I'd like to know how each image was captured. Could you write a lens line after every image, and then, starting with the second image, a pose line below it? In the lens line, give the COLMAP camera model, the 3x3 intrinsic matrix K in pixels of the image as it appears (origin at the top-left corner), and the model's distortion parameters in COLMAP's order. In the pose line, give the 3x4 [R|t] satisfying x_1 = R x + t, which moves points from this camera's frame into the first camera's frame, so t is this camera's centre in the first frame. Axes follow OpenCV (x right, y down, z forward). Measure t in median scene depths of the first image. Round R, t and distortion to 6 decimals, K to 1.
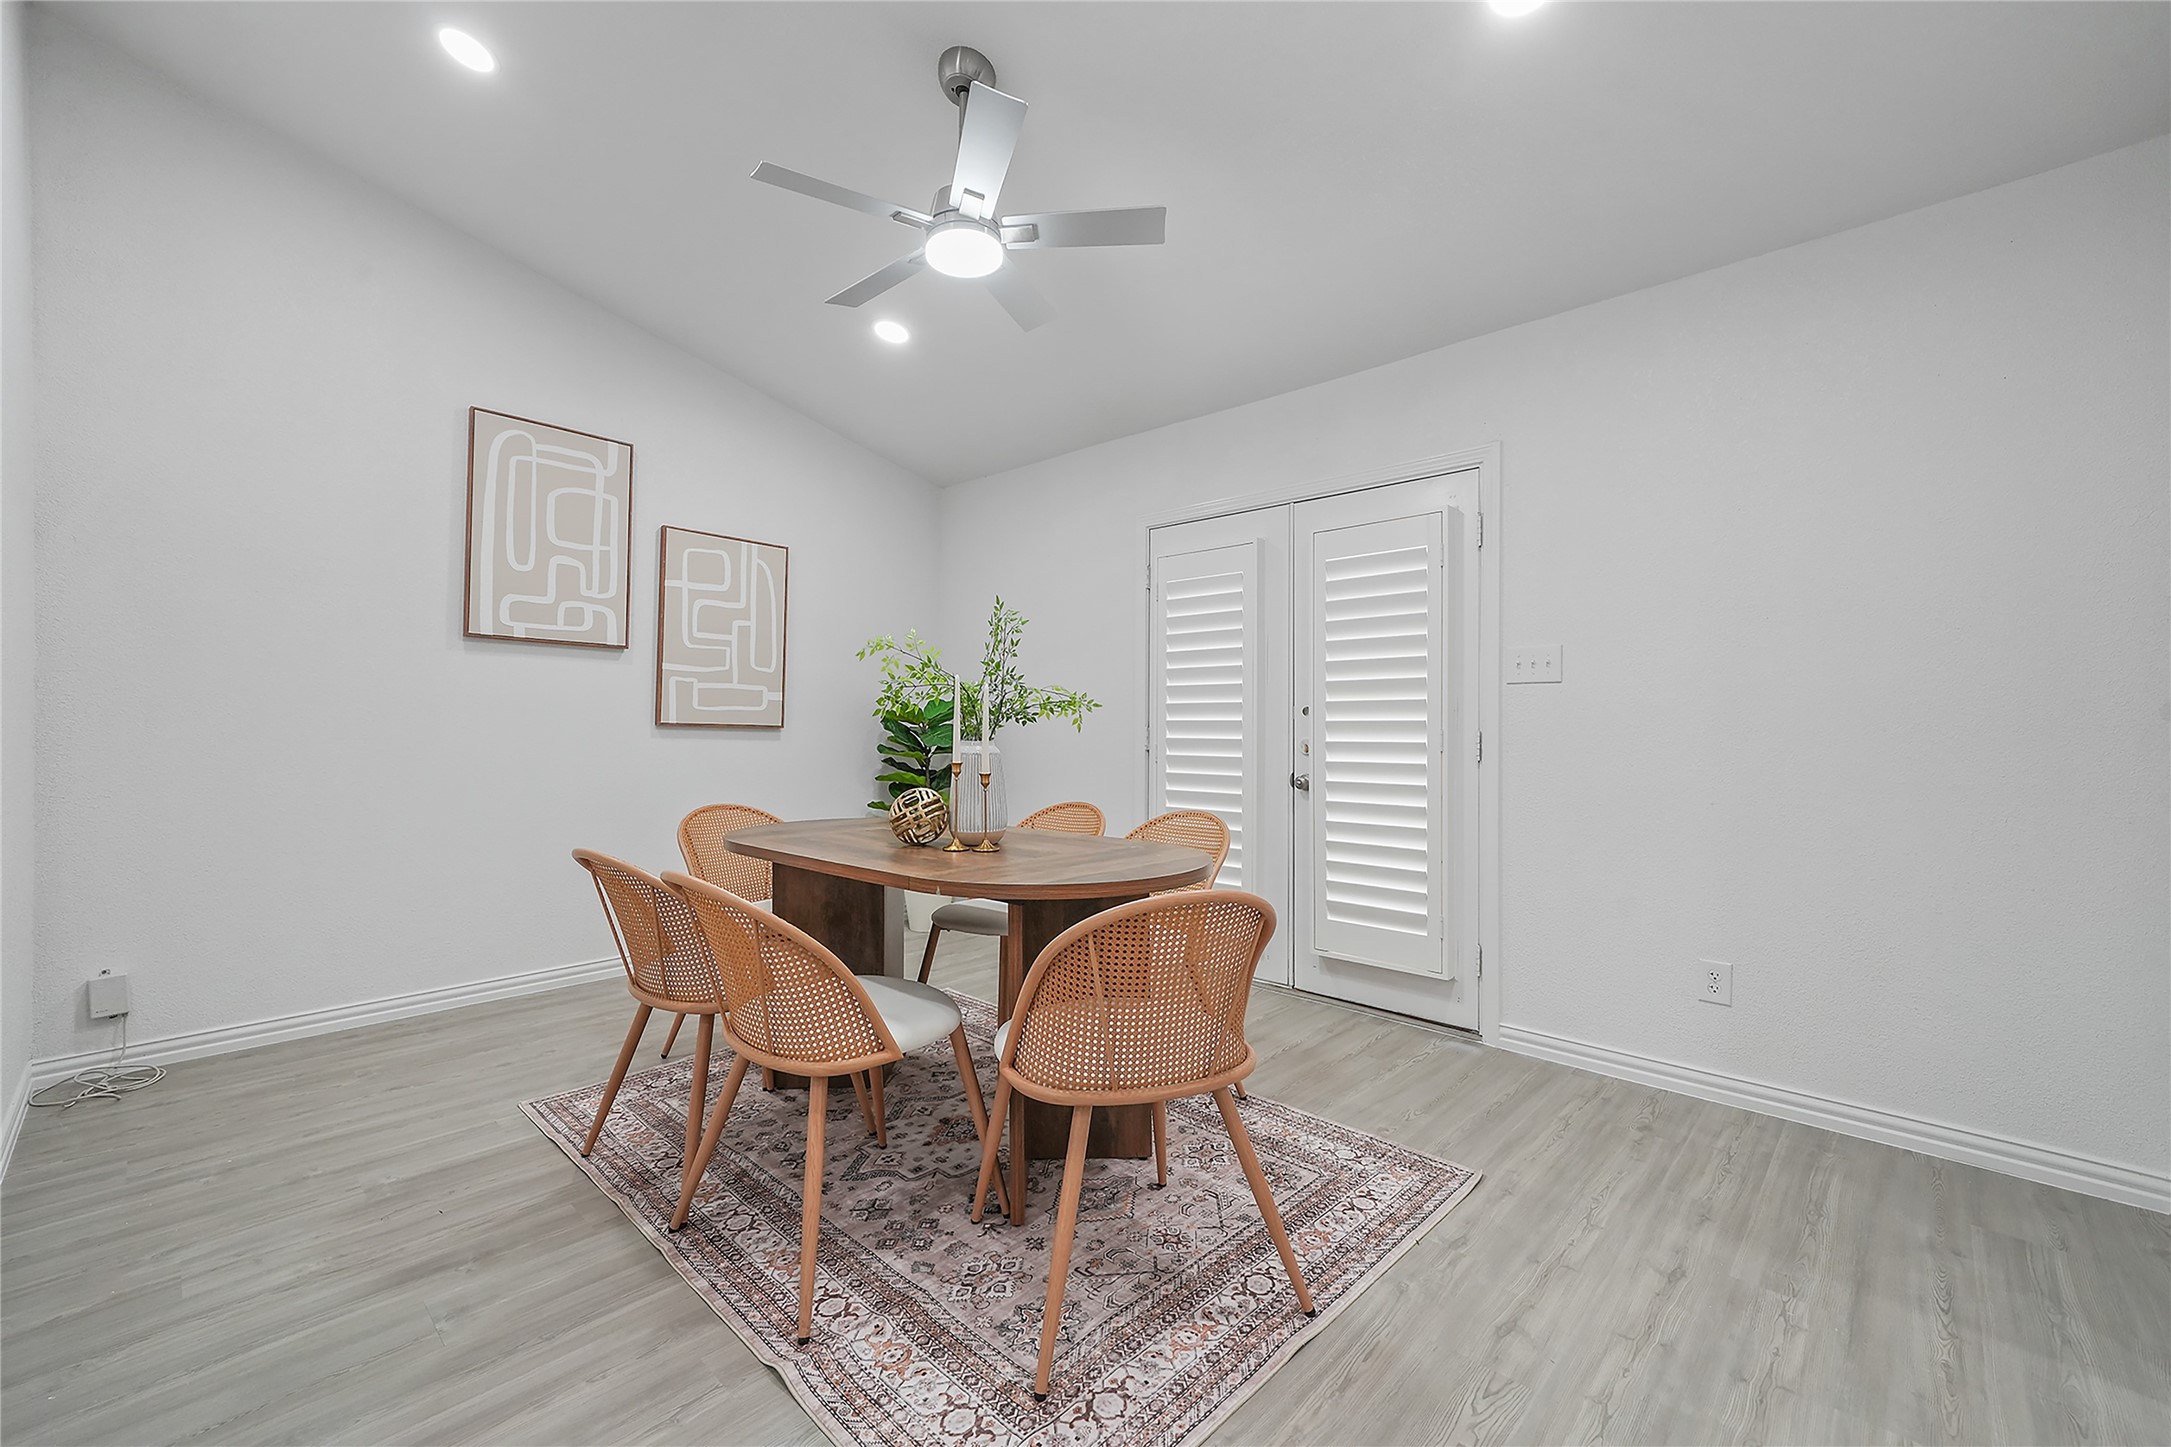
lens RADIAL K [[882.6, 0, 1085.5], [0, 882.6, 723.5], [0, 0, 1]] dist [0.000628, 0.000518]
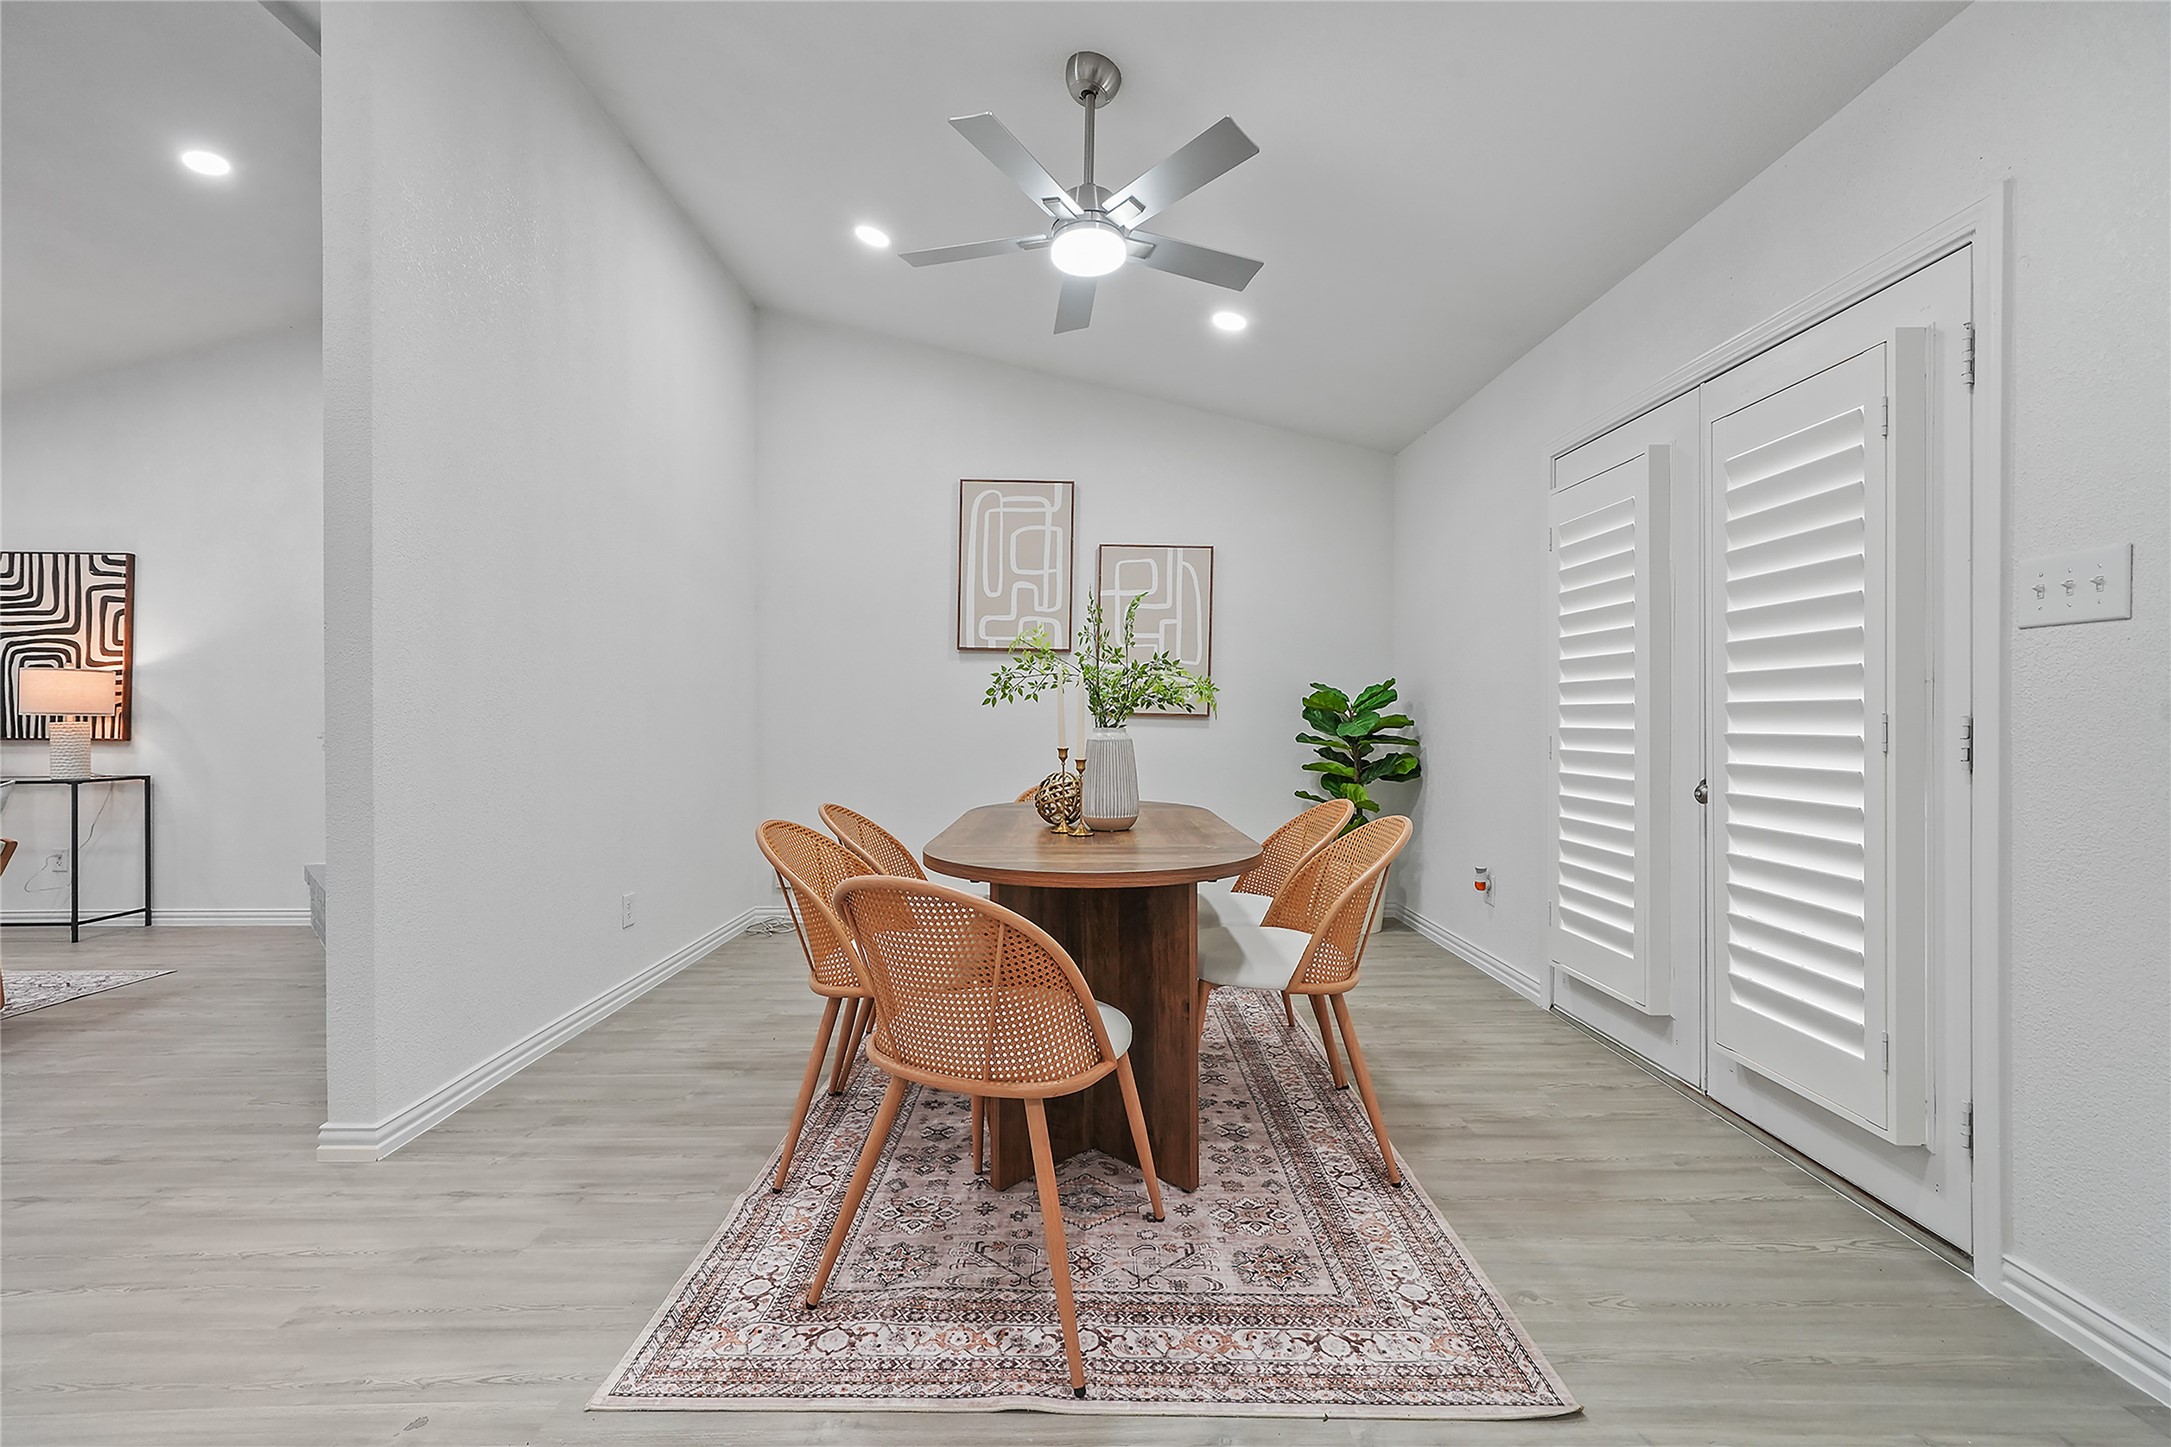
lens RADIAL K [[881.5, 0, 1075.1], [0, 881.5, 718.2], [0, 0, 1]] dist [0.000483, 0.000011]
pose [[0.697117, -0.002648, -0.716952, 0.464503], [0.006131, 0.999979, 0.002268, 0.005184], [0.716931, -0.005976, 0.697118, 0.215144]]
